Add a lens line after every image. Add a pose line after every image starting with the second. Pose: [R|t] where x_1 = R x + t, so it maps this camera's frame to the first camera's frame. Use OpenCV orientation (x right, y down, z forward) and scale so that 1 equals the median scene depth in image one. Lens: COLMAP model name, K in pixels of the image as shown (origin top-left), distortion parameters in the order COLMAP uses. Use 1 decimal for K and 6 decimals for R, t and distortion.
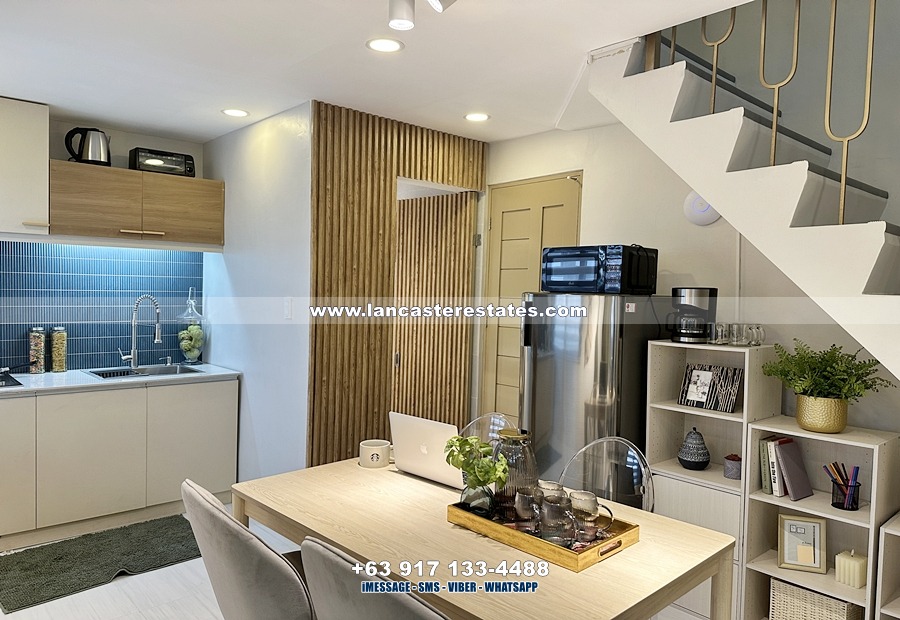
lens RADIAL K [[631.1, 0, 450.3], [0, 631.1, 318.3], [0, 0, 1]] dist [0.042174, -0.046056]
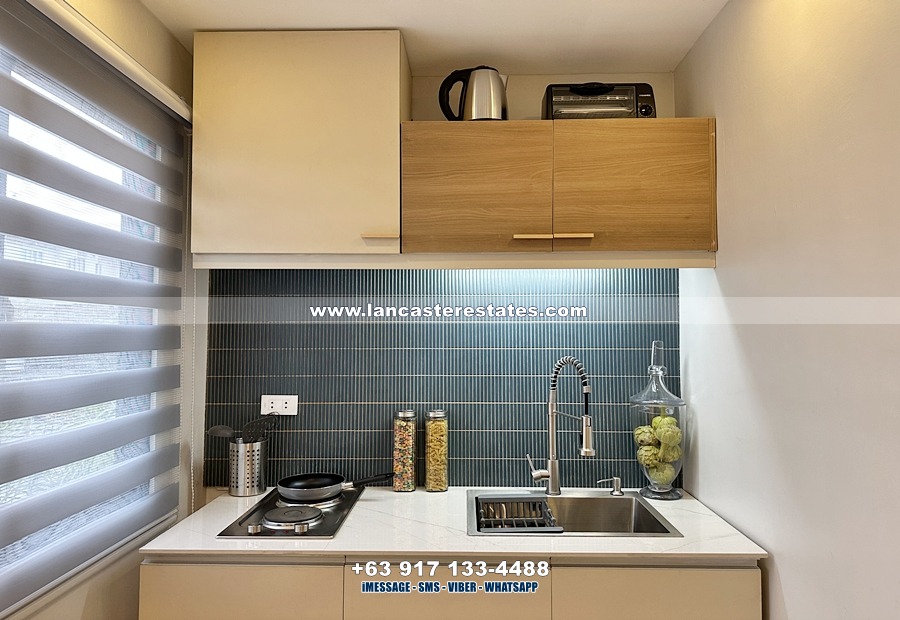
lens RADIAL K [[631.1, 0, 450.1], [0, 631.1, 288.1], [0, 0, 1]] dist [0.042174, -0.046056]
pose [[0.720976, -0.062041, -0.690177, -0.192845], [-0.018856, 0.993859, -0.109037, -0.036277], [0.692704, 0.091627, 0.715378, 0.576484]]
